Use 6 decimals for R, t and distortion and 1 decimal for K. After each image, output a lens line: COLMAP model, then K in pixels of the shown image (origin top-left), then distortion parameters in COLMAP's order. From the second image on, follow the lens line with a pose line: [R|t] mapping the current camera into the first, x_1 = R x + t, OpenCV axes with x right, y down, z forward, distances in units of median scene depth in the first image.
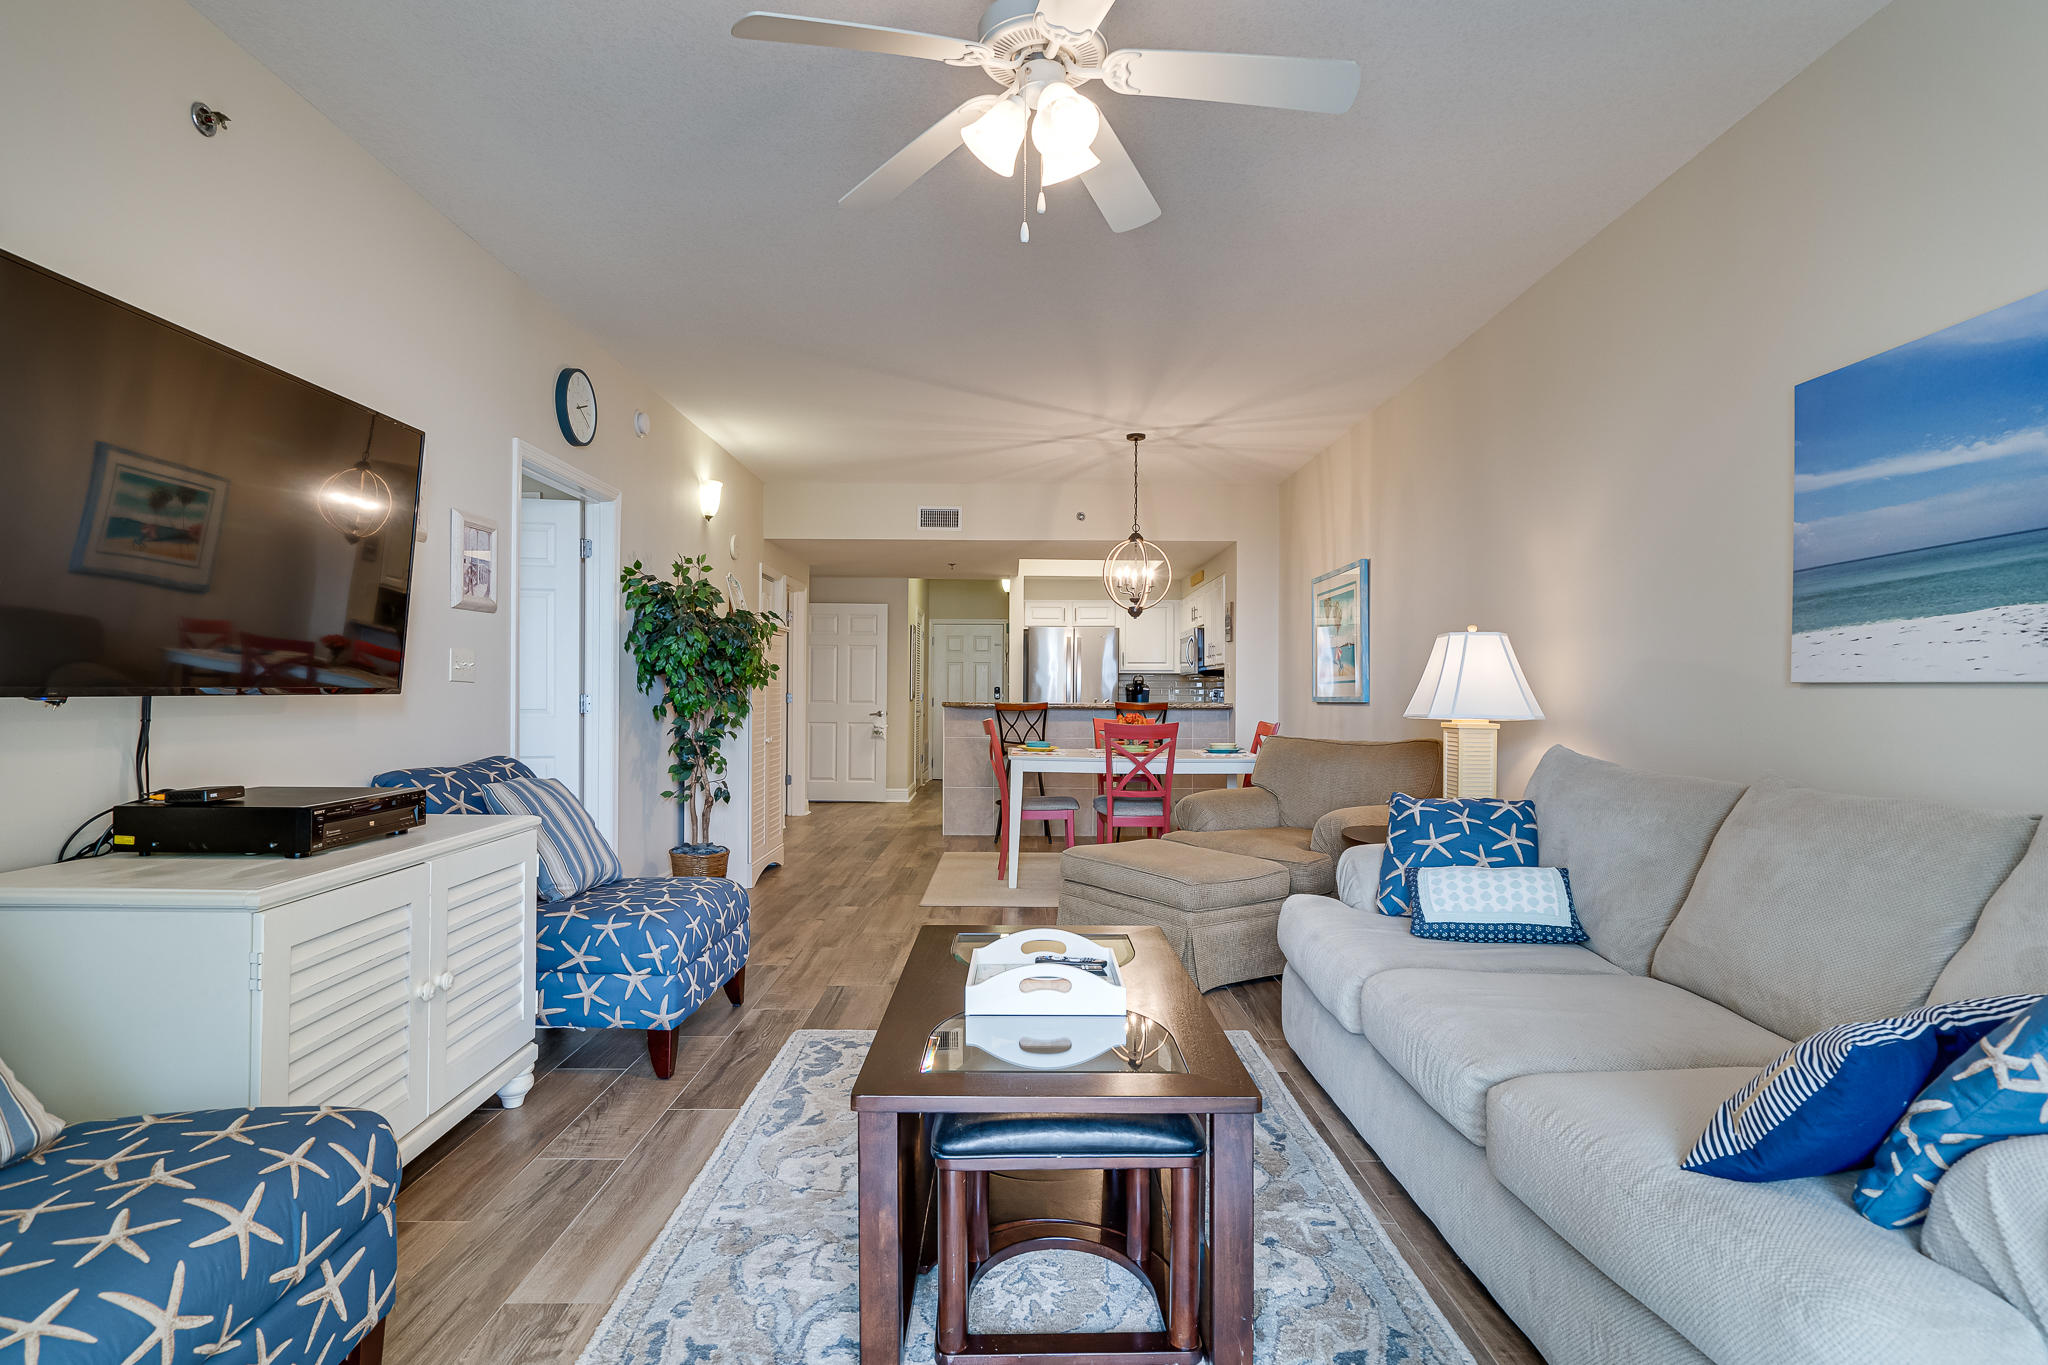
lens RADIAL K [[1057.7, 0, 1028.5], [0, 1057.7, 688.3], [0, 0, 1]] dist [0.002149, 0.000901]
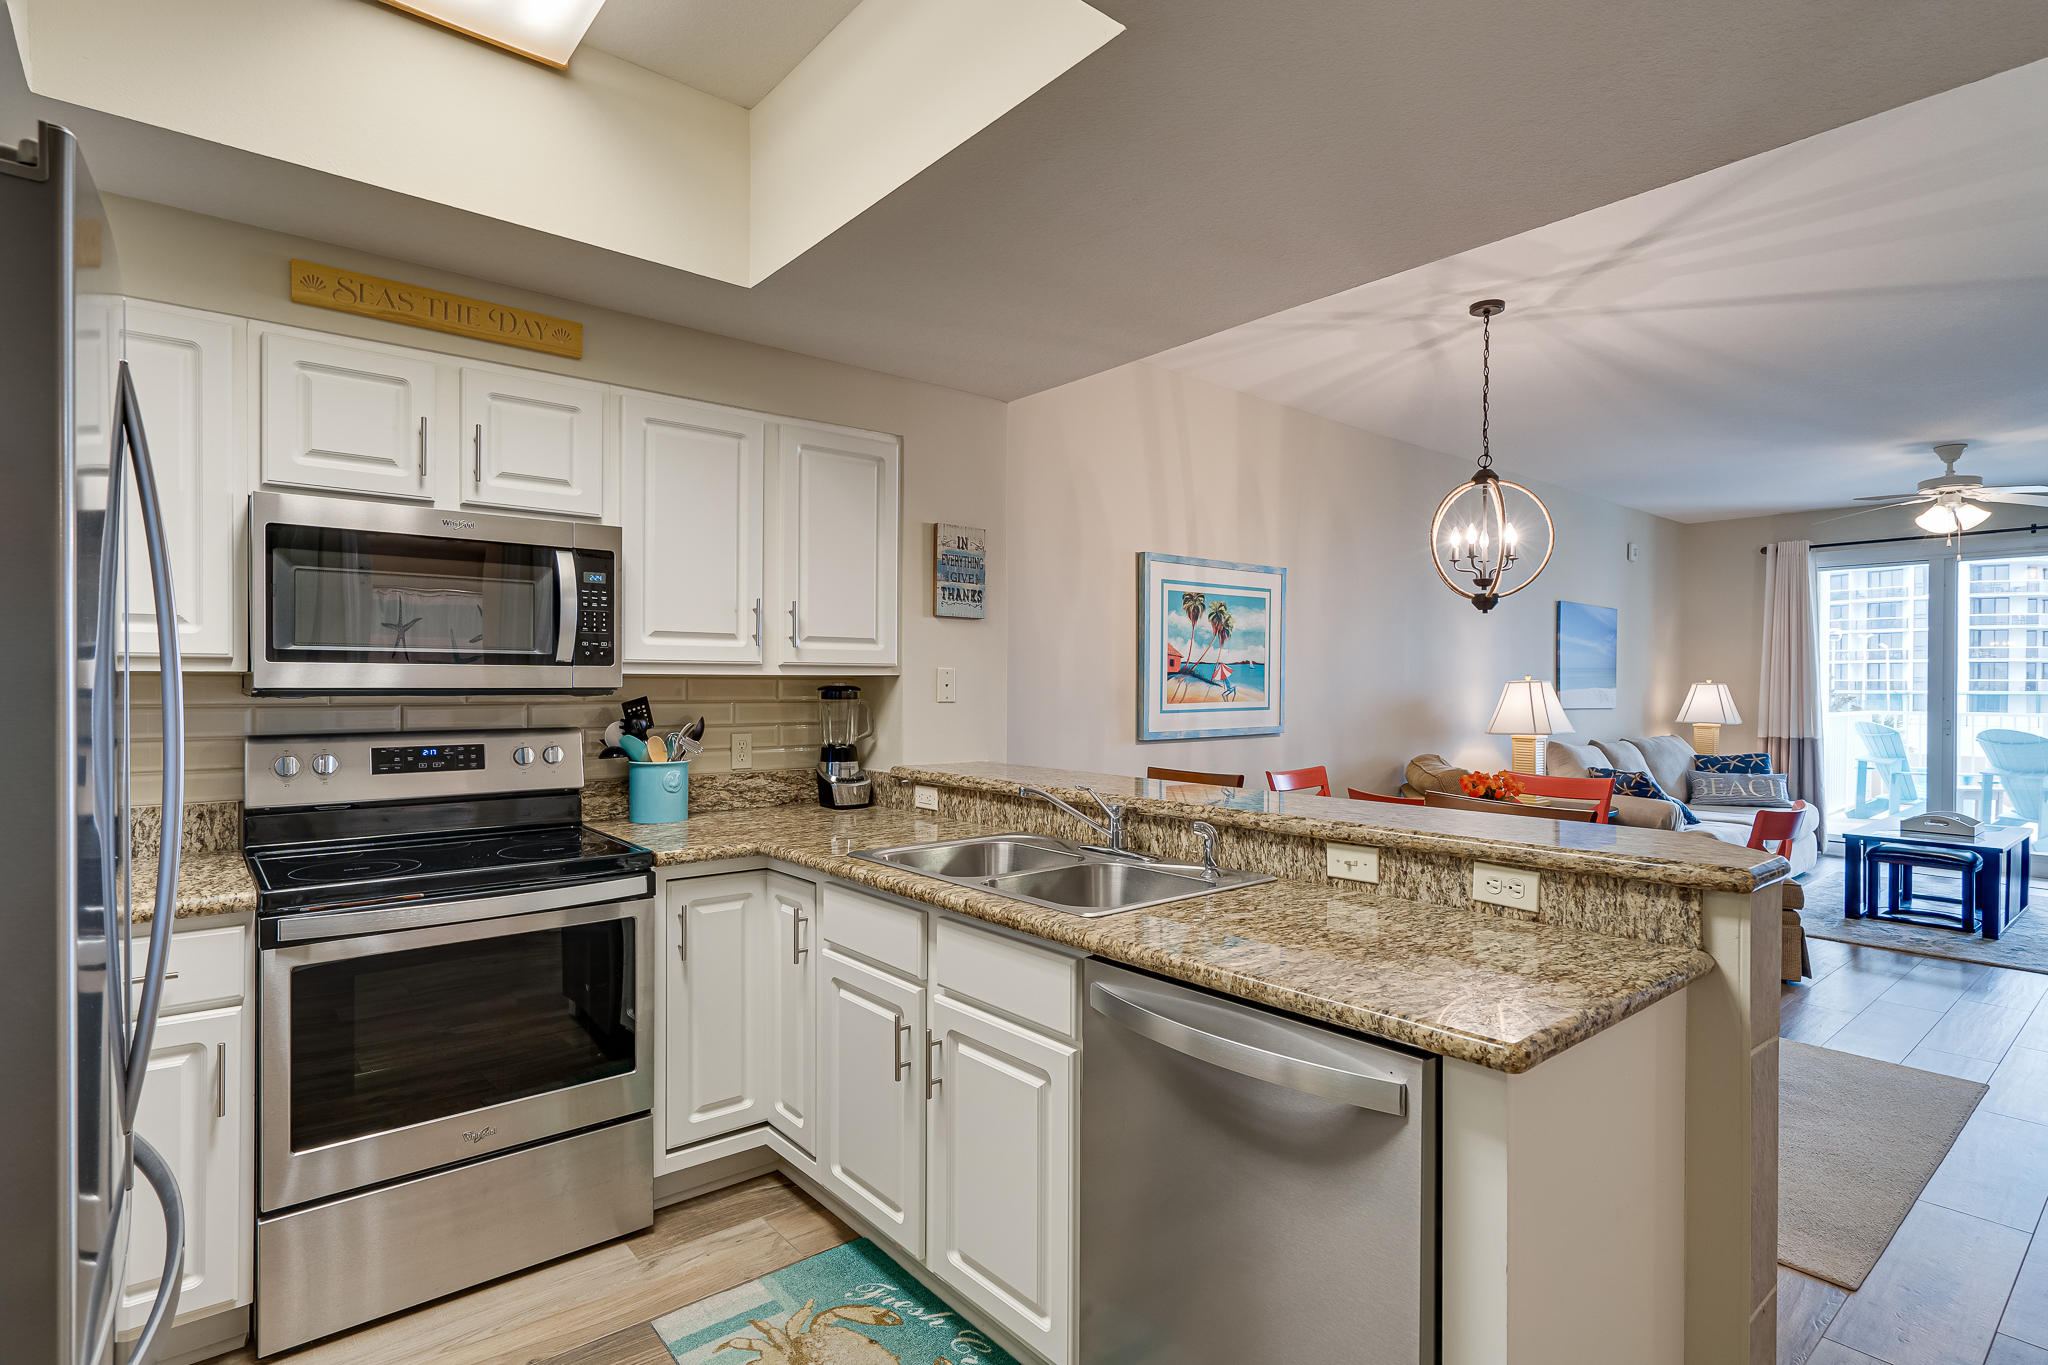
lens RADIAL K [[1006.2, 0, 1017.5], [0, 1006.2, 687.3], [0, 0, 1]] dist [0.002013, 0.000962]
pose [[-0.629347, -0.012830, 0.777019, -0.208214], [-0.012368, 0.999902, 0.006492, -0.028739], [-0.777026, -0.005524, -0.629444, 1.853152]]
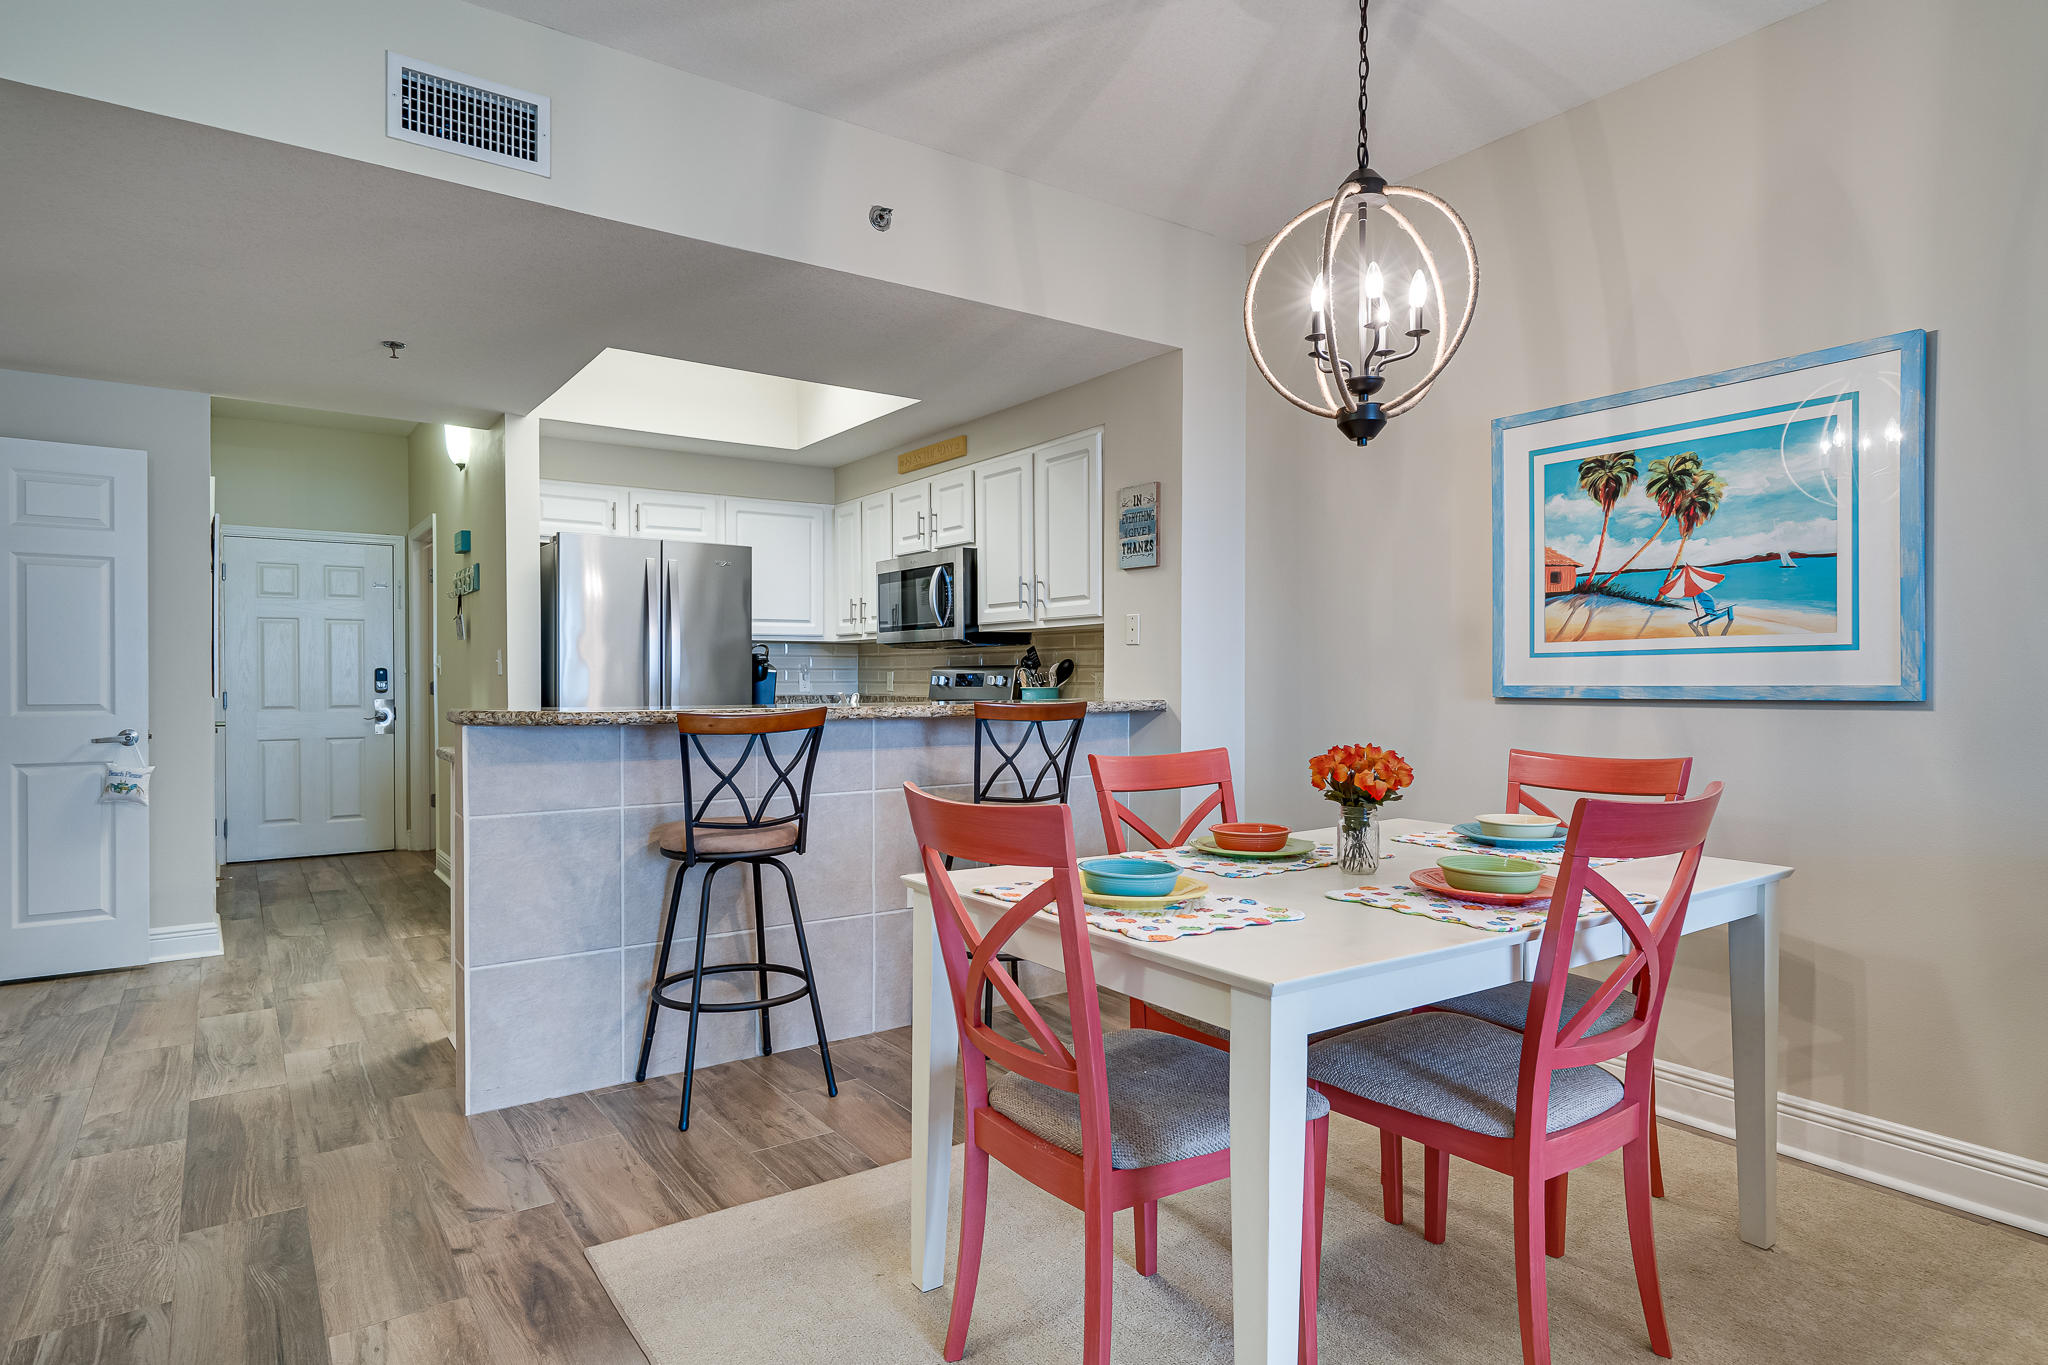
lens RADIAL K [[1120.9, 0, 1017.8], [0, 1120.9, 686.3], [0, 0, 1]] dist [0.012838, 0.000396]
pose [[0.822687, -0.012541, 0.568357, -0.206873], [0.004093, 0.999861, 0.016139, 0.000273], [-0.568480, -0.010951, 0.822624, 0.926763]]
